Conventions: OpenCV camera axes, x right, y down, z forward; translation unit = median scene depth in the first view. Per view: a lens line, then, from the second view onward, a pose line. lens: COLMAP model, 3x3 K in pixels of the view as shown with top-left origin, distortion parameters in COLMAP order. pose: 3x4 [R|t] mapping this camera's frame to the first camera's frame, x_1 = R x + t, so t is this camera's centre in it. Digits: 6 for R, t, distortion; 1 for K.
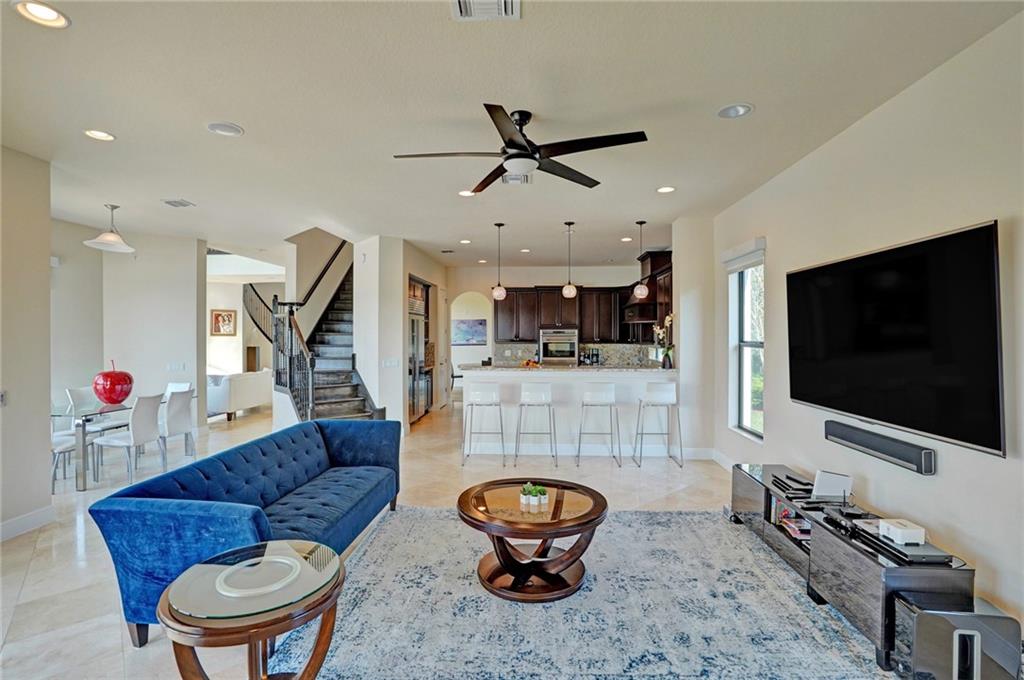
lens RADIAL K [[482.0, 0, 511.7], [0, 482.0, 335.3], [0, 0, 1]] dist [-0.052219, -0.000046]
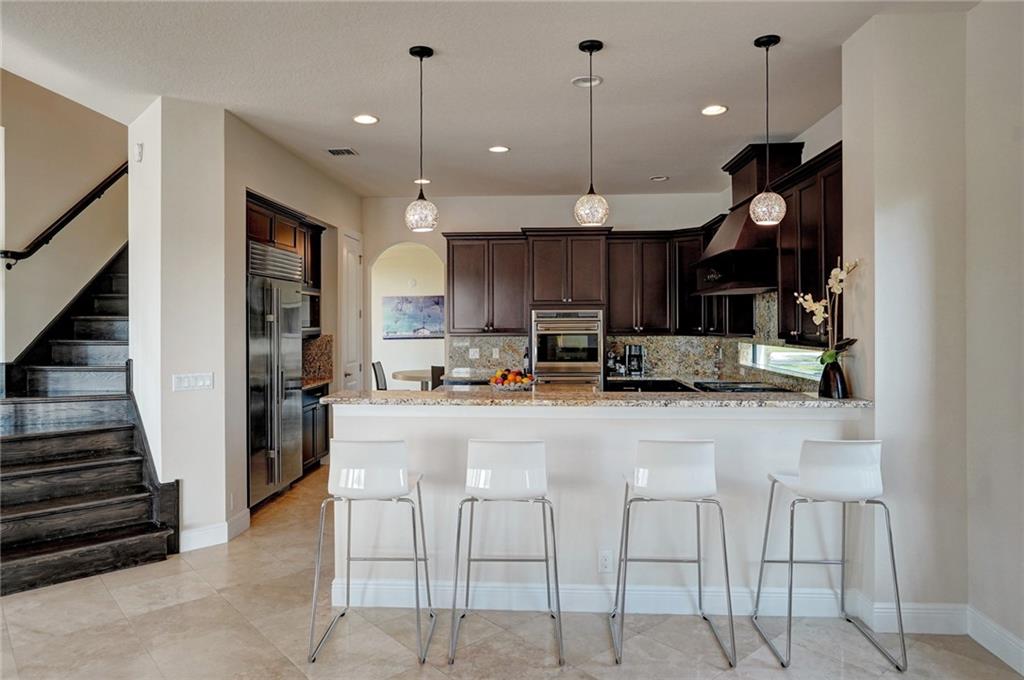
lens RADIAL K [[668.9, 0, 509.8], [0, 668.9, 321.9], [0, 0, 1]] dist [-0.002132, 0.001846]
pose [[0.999940, -0.003874, 0.010242, 0.034946], [0.003900, 0.999989, -0.002458, 0.004327], [-0.010233, 0.002498, 0.999945, 0.341720]]
